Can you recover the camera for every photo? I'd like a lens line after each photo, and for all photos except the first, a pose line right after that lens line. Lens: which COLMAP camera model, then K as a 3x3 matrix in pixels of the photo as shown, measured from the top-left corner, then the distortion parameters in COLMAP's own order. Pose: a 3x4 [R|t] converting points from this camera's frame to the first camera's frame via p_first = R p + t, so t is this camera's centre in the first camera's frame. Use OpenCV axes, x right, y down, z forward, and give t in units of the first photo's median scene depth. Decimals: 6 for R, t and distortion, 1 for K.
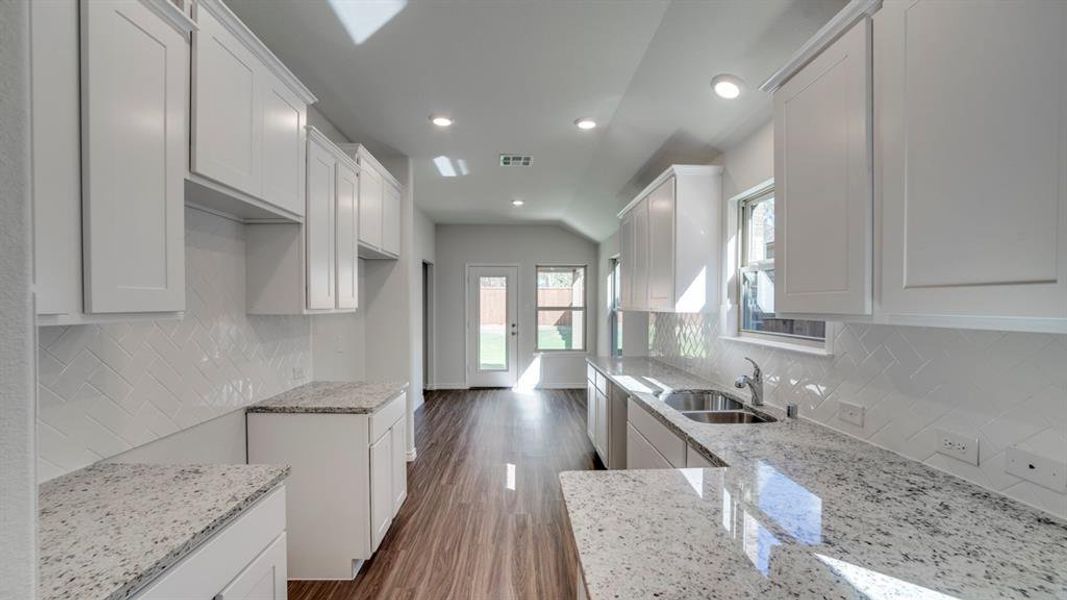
lens RADIAL K [[419.3, 0, 534.7], [0, 419.3, 305.3], [0, 0, 1]] dist [-0.039600, 0.003379]
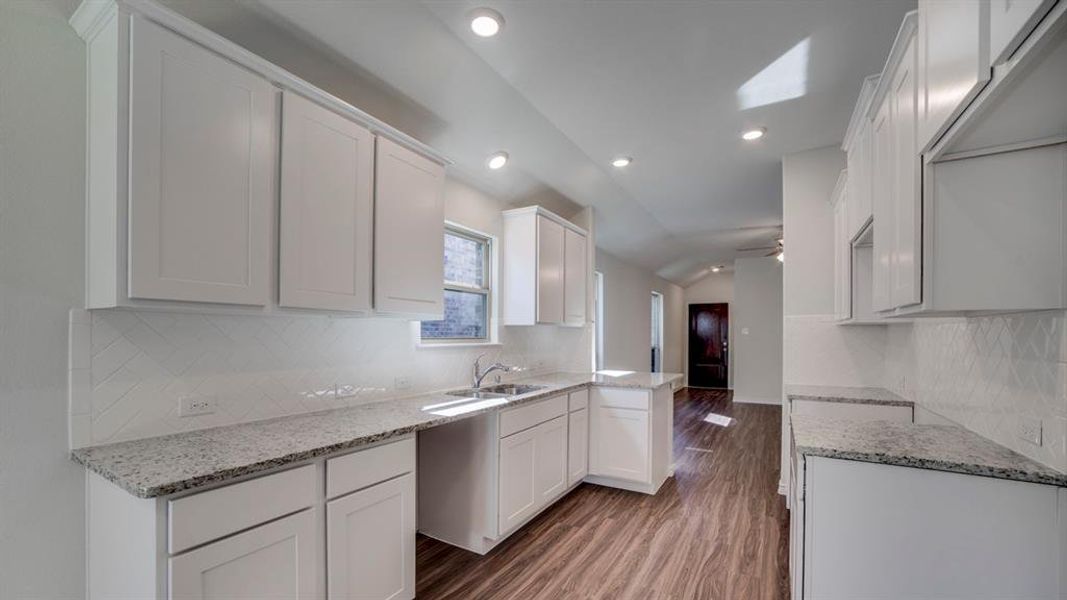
lens RADIAL K [[419.3, 0, 529.7], [0, 419.3, 332.8], [0, 0, 1]] dist [-0.039600, 0.003379]
pose [[-0.836409, -0.004929, 0.548084, -0.322023], [-0.006663, 0.999977, -0.001176, 0.047404], [-0.548065, -0.004636, -0.836423, 1.708890]]
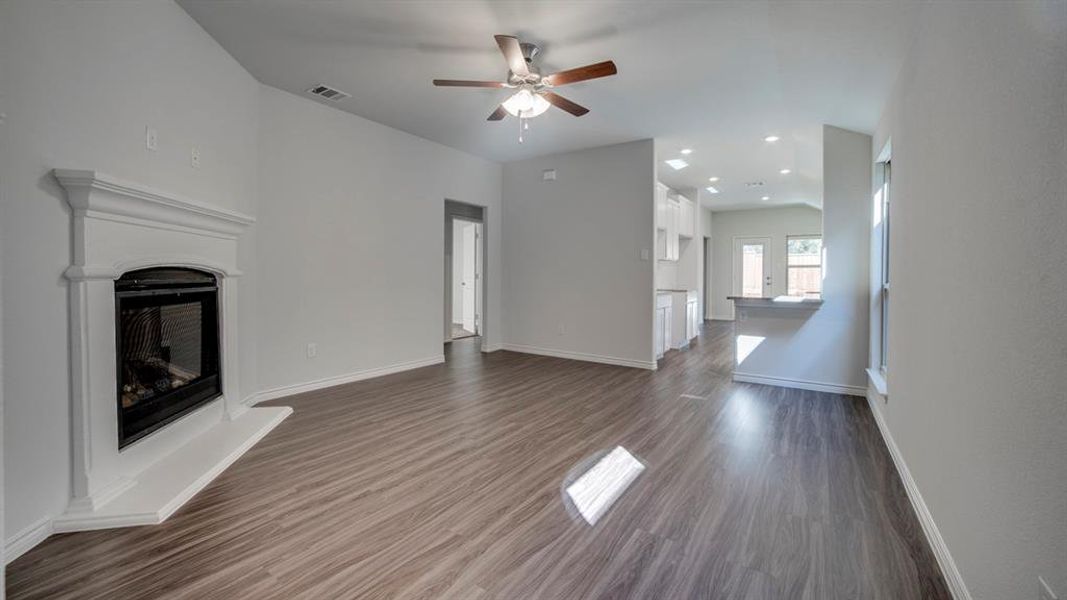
lens RADIAL K [[419.3, 0, 532.1], [0, 419.3, 279.6], [0, 0, 1]] dist [-0.039600, 0.003379]
pose [[0.798907, 0.011678, -0.601341, 0.370302], [-0.007674, 0.999928, 0.009223, 0.108906], [0.601405, -0.002753, 0.798939, -1.470519]]
